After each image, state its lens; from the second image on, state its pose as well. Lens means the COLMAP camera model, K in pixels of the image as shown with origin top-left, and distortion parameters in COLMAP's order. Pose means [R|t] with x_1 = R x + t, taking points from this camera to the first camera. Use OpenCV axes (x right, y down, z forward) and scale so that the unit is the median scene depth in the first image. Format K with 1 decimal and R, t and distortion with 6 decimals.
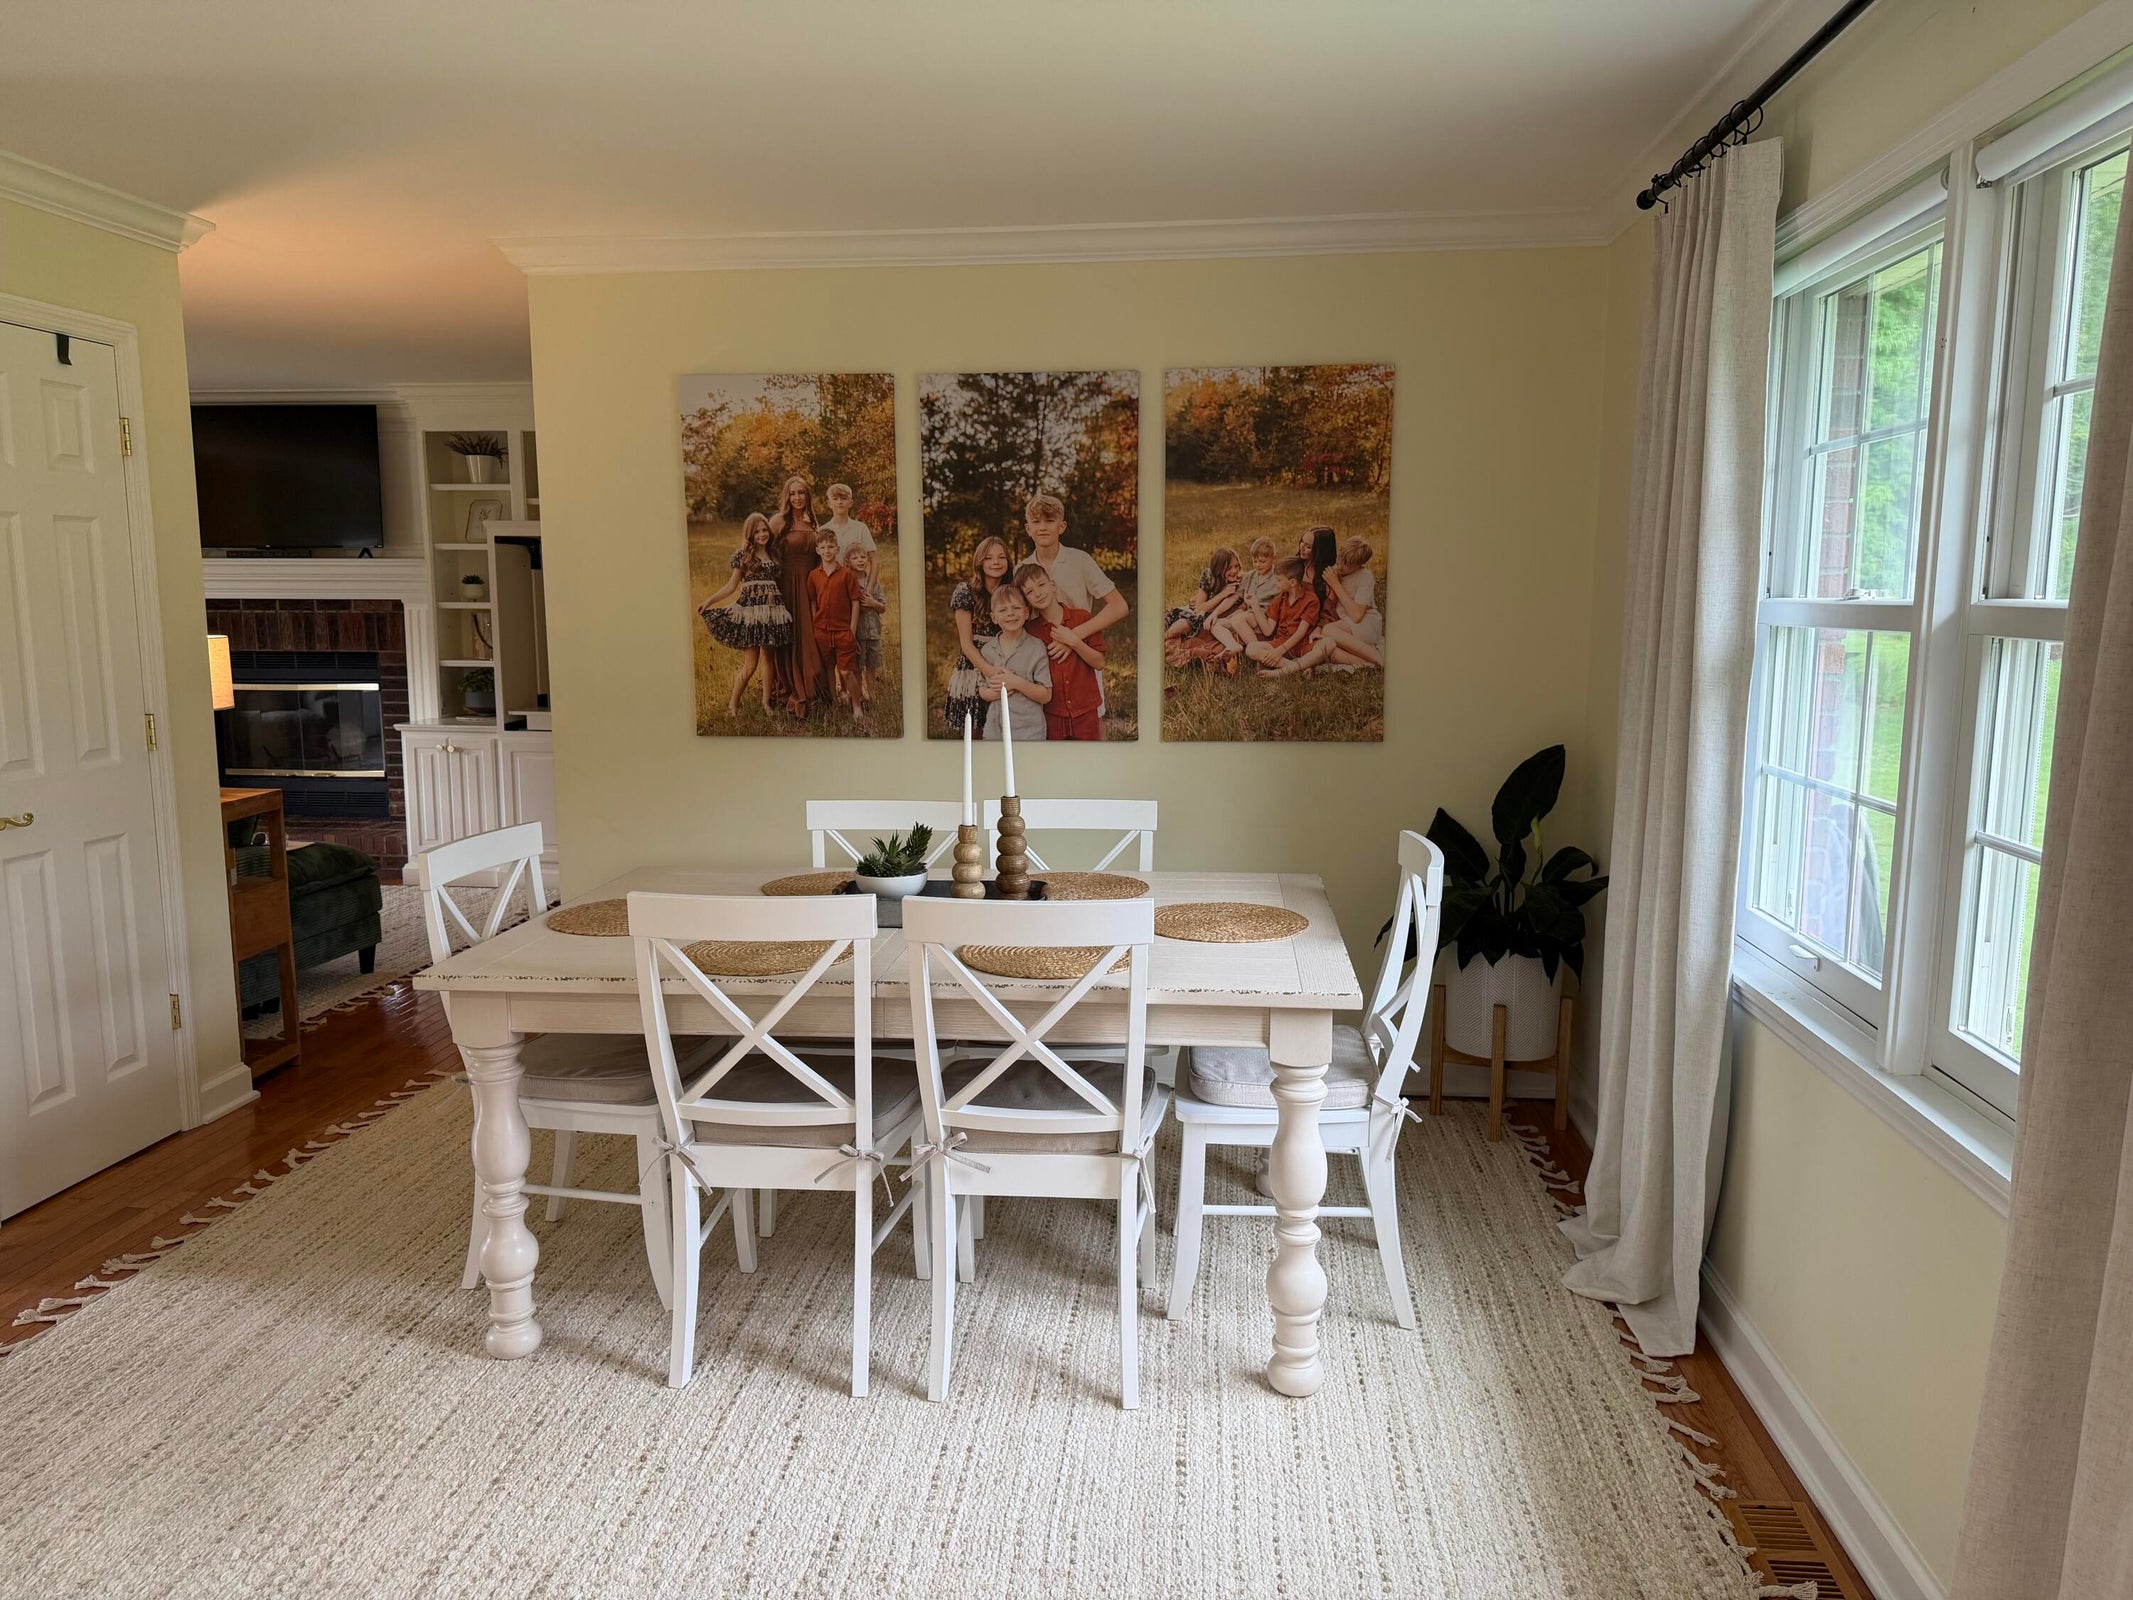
lens RADIAL K [[1501.6, 0, 1054.0], [0, 1501.6, 812.7], [0, 0, 1]] dist [0.043910, -0.040648]
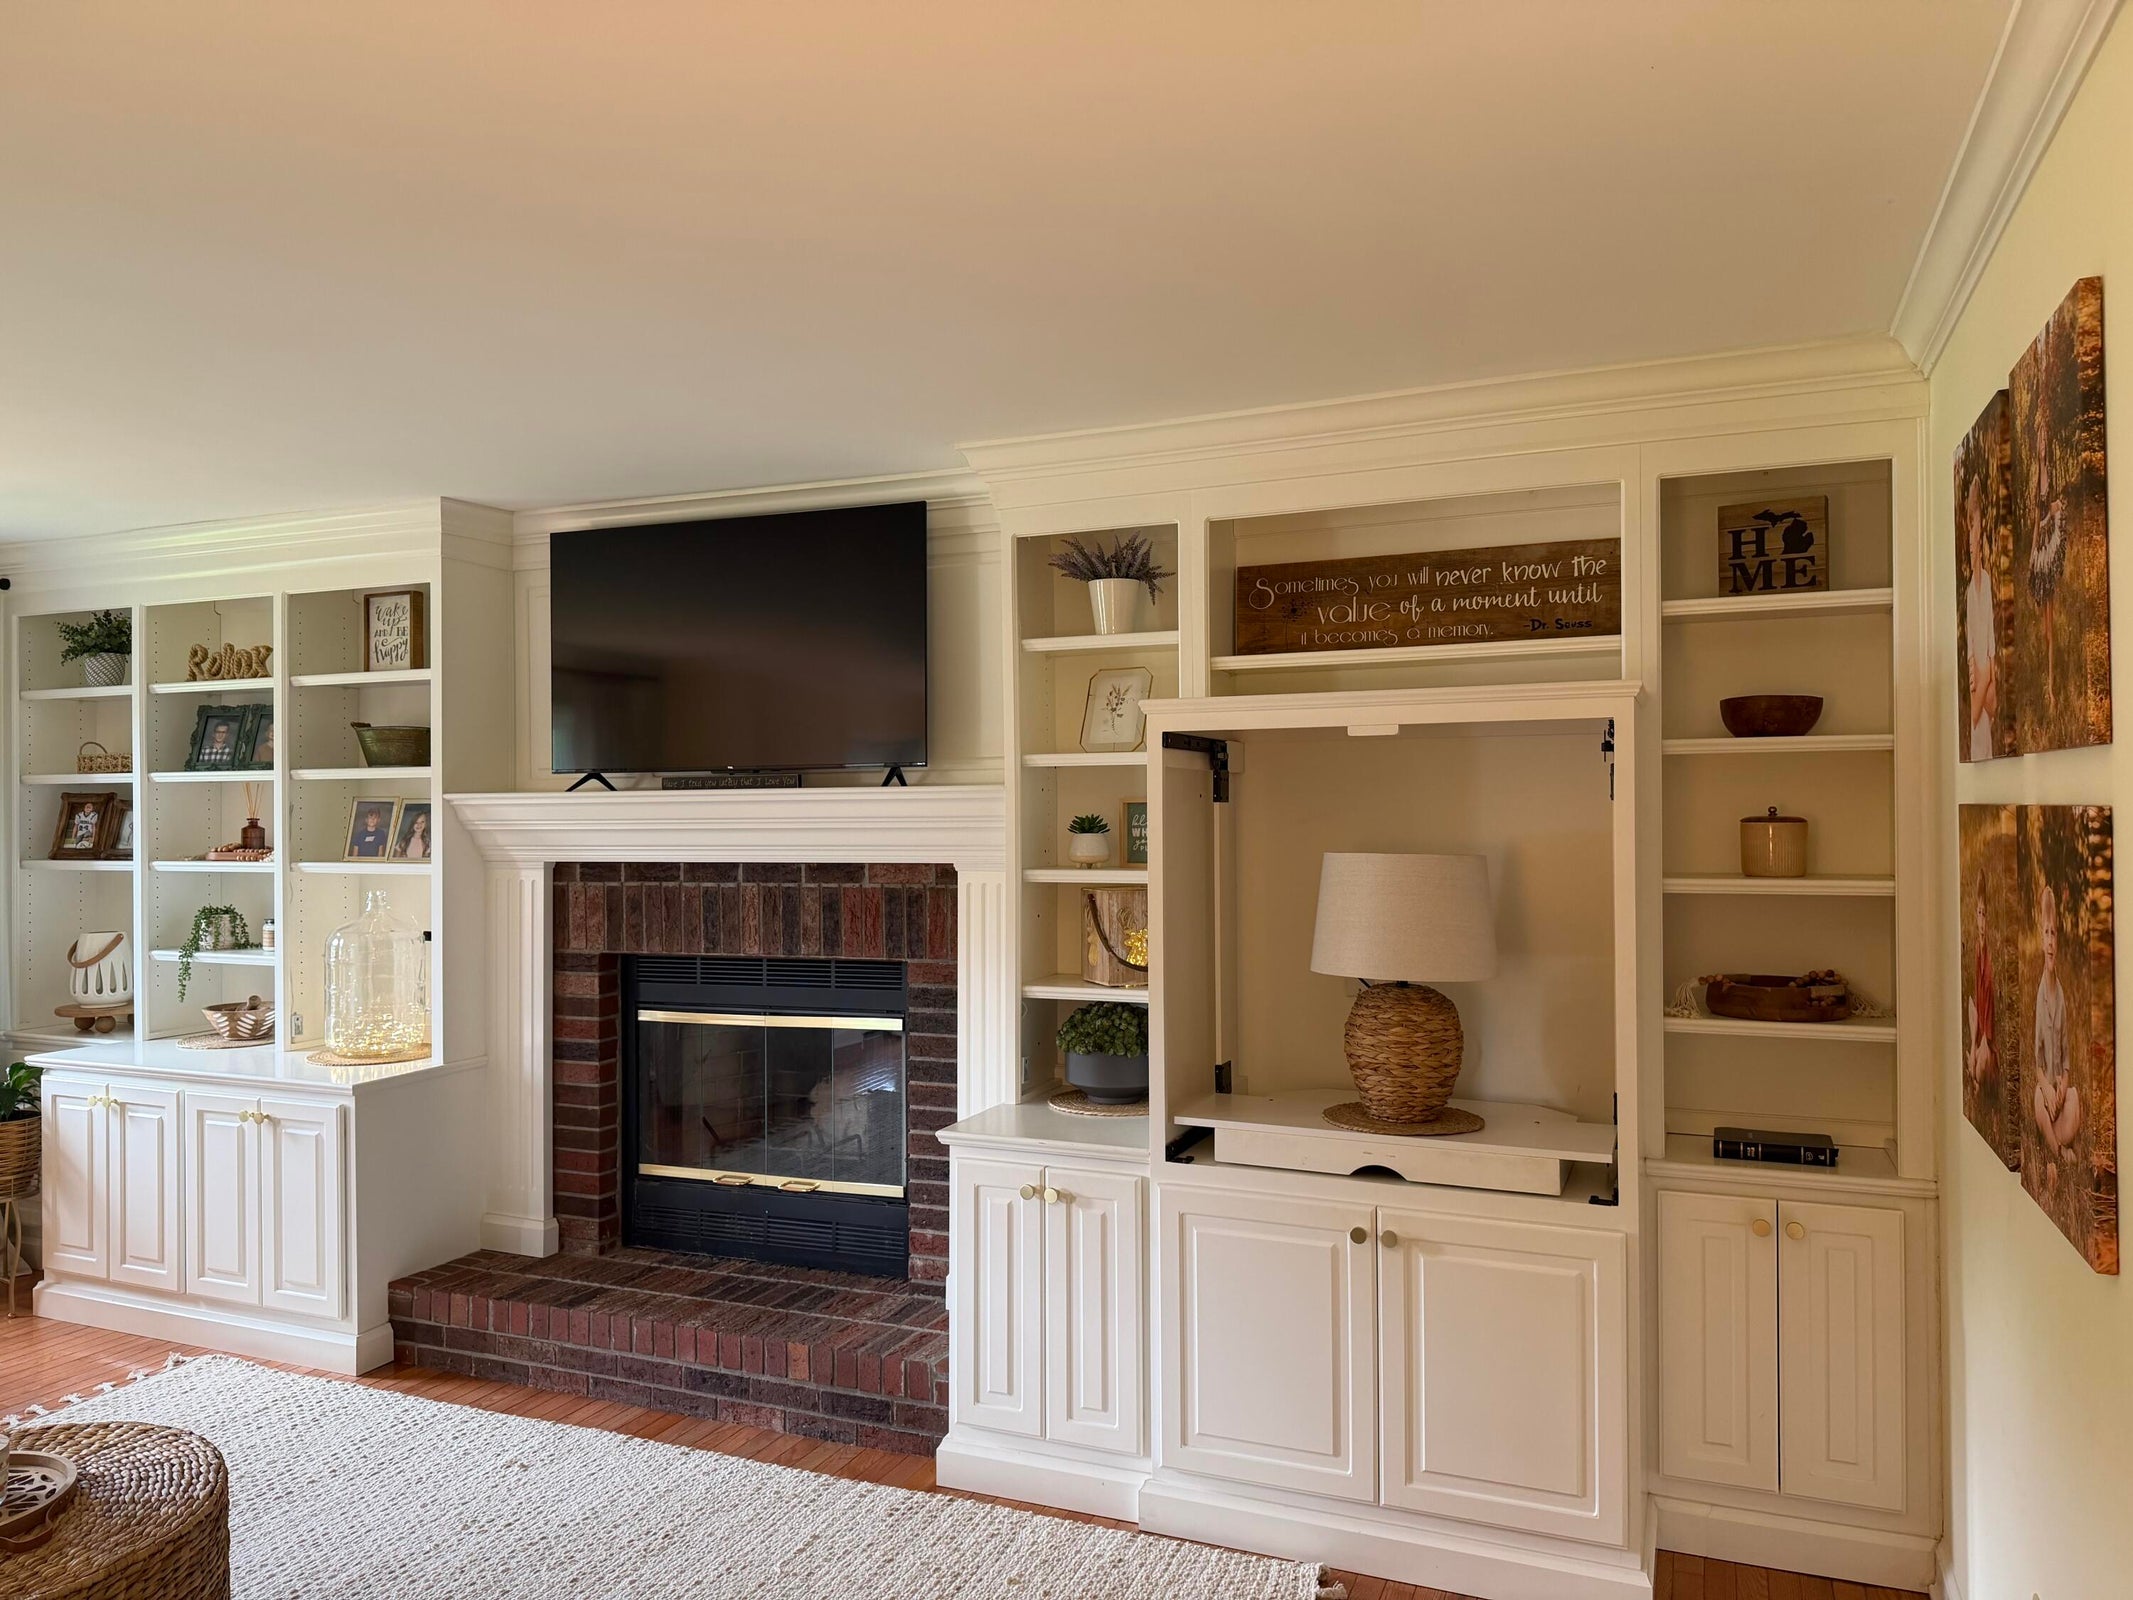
lens RADIAL K [[1501.6, 0, 1068.6], [0, 1501.6, 801.8], [0, 0, 1]] dist [0.043910, -0.040648]
pose [[0.960435, -0.012261, -0.278234, -0.249636], [-0.030002, 0.988662, -0.147133, -0.086968], [0.276883, 0.149659, 0.949178, 0.518234]]
